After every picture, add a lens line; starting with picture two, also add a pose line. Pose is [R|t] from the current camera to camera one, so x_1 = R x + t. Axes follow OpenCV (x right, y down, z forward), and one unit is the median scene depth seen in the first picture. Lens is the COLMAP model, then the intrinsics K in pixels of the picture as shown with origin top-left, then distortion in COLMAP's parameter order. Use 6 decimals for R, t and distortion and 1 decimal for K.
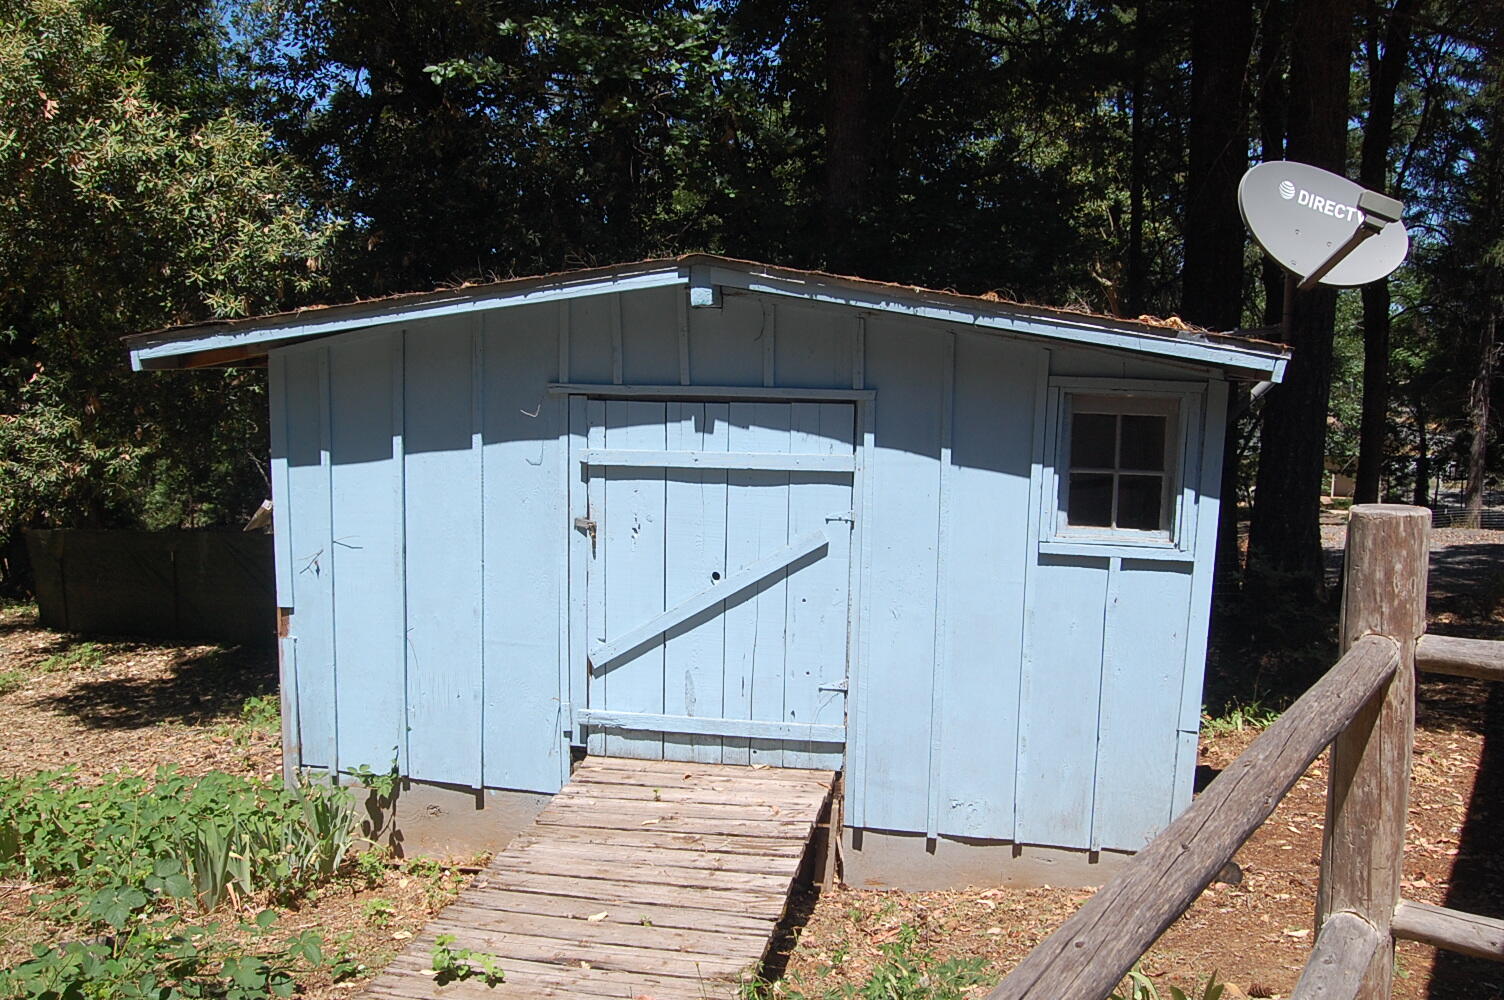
lens RADIAL K [[1182.3, 0, 751.9], [0, 1182.3, 500.0], [0, 0, 1]] dist [-0.089509, 0.032290]
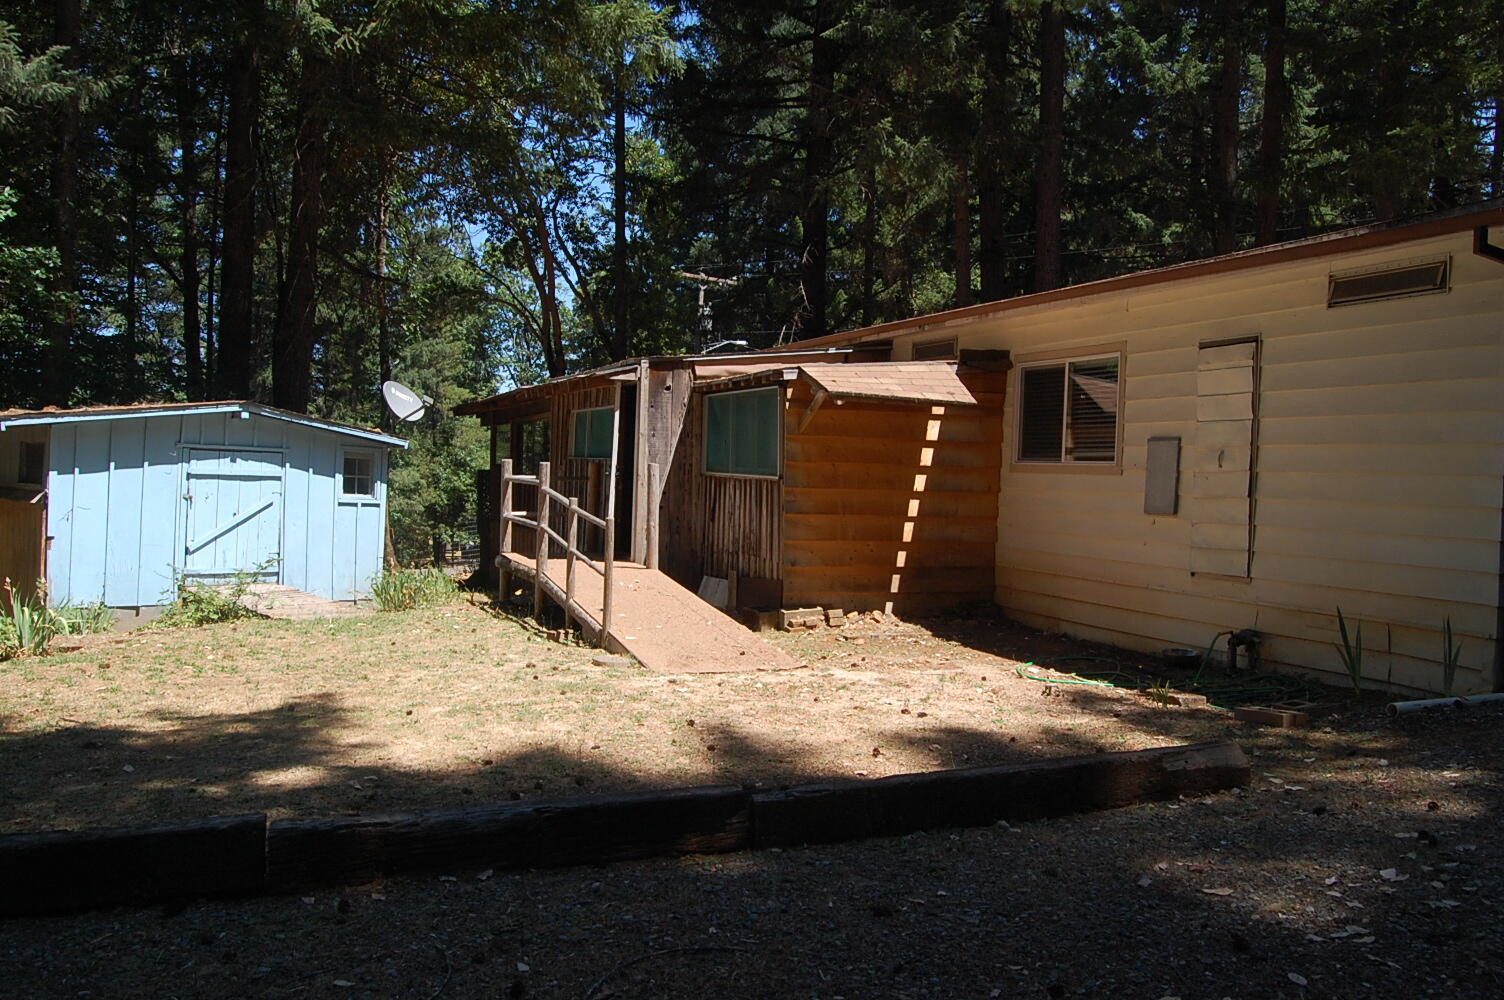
lens RADIAL K [[1182.3, 0, 752.0], [0, 1182.3, 498.6], [0, 0, 1]] dist [-0.089509, 0.032290]
pose [[0.496523, -0.007324, 0.867993, -1.831707], [0.063708, 0.997575, -0.028026, 0.185002], [-0.865682, 0.069213, 0.495786, -1.432768]]
